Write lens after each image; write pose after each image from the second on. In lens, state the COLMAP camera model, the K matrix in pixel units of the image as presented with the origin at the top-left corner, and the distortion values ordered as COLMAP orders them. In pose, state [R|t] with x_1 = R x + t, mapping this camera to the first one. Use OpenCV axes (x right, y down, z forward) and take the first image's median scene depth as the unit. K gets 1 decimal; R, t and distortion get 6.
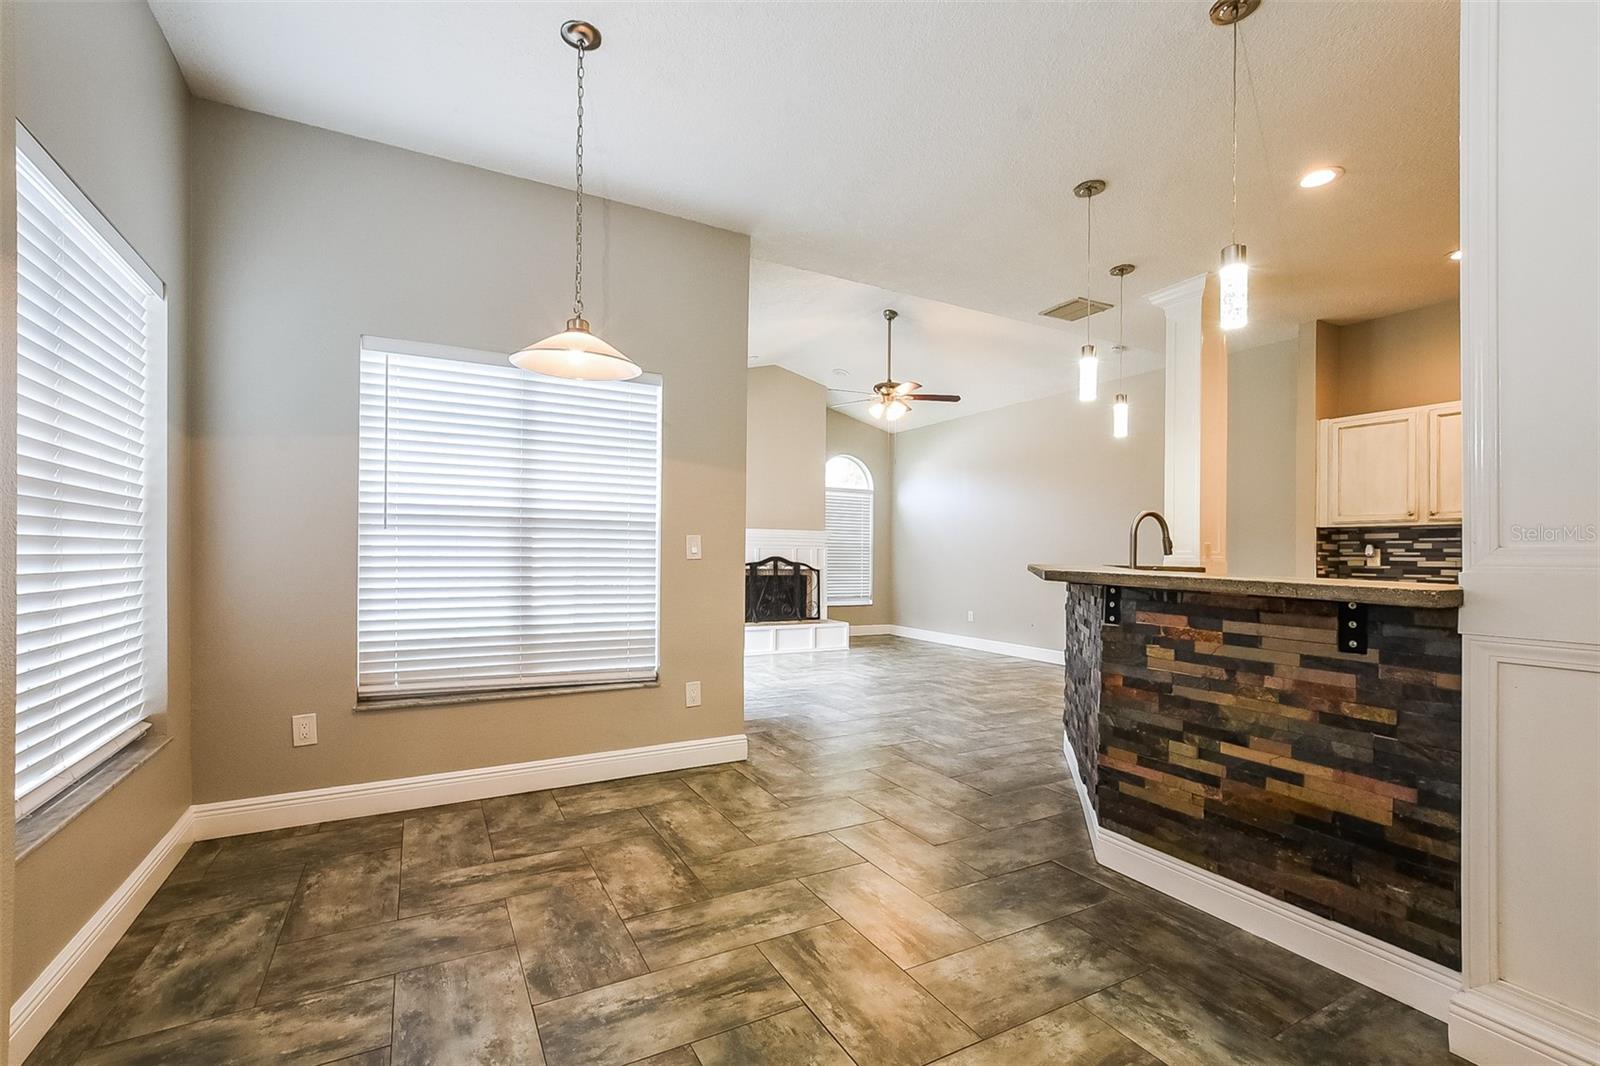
lens RADIAL K [[716.3, 0, 787.5], [0, 716.3, 543.7], [0, 0, 1]] dist [-0.025930, 0.000025]
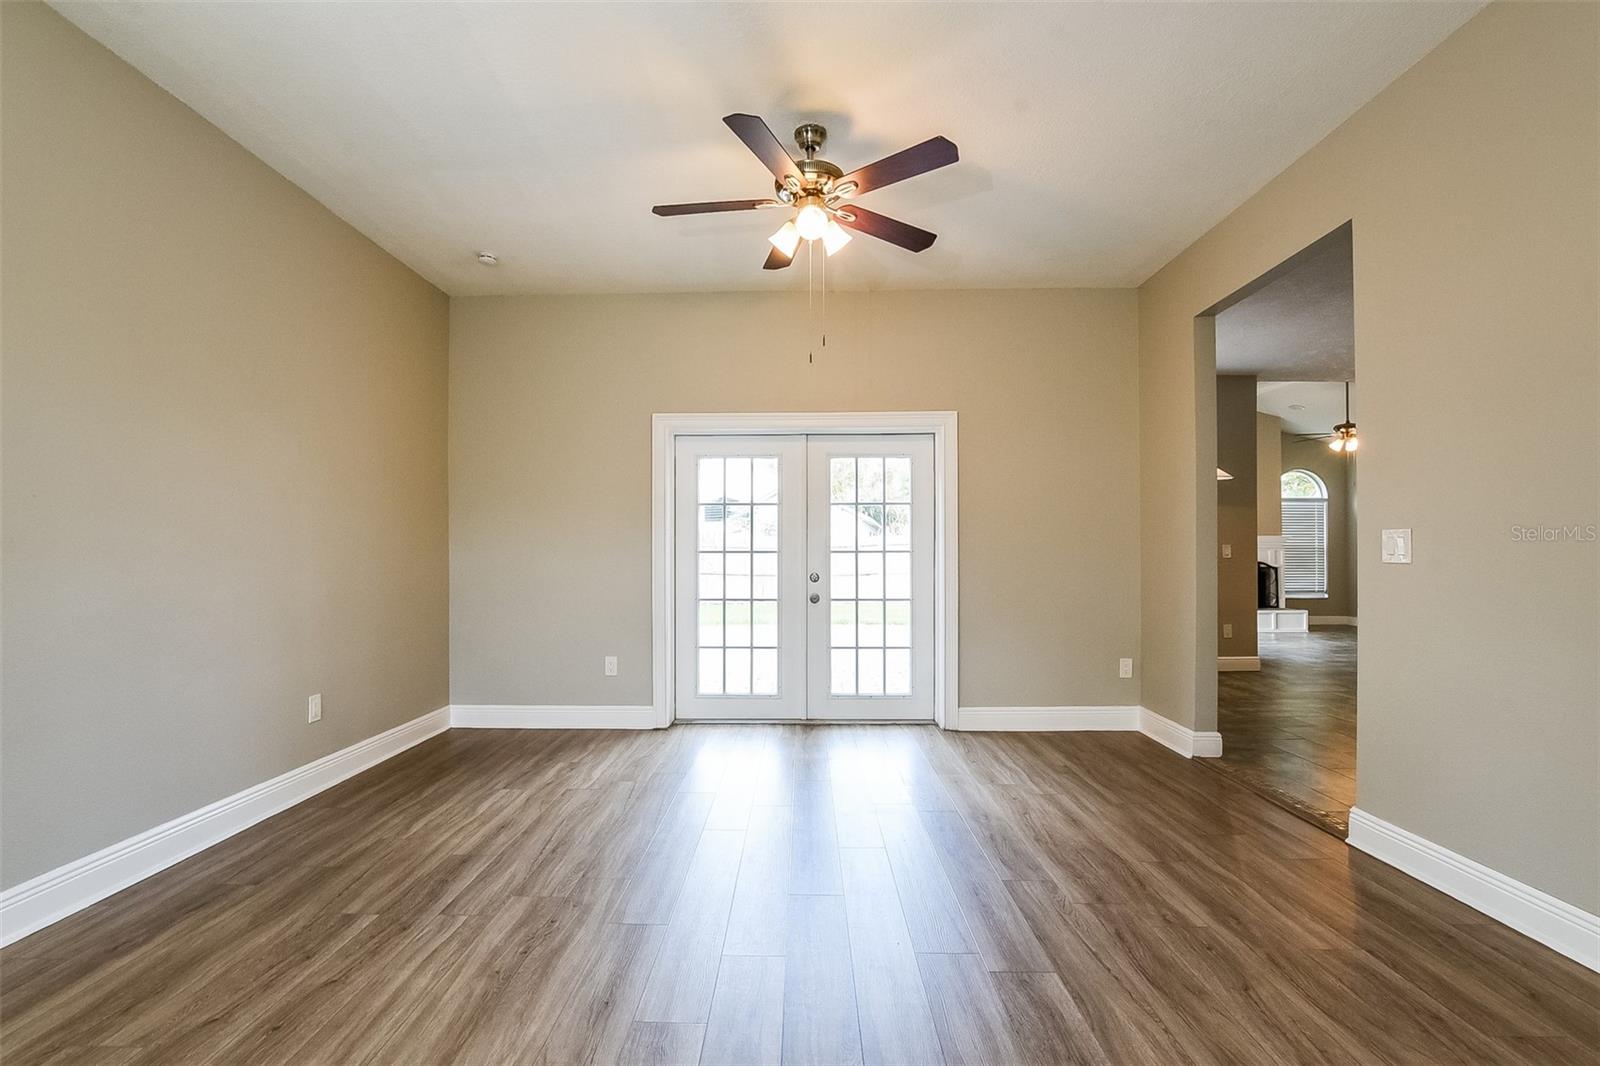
lens RADIAL K [[716.3, 0, 787.5], [0, 716.3, 543.7], [0, 0, 1]] dist [-0.025930, 0.000025]
pose [[0.869817, -0.016291, -0.493105, -0.088336], [0.014467, 0.999867, -0.007514, -0.007492], [0.493162, -0.000598, 0.869937, -0.470002]]
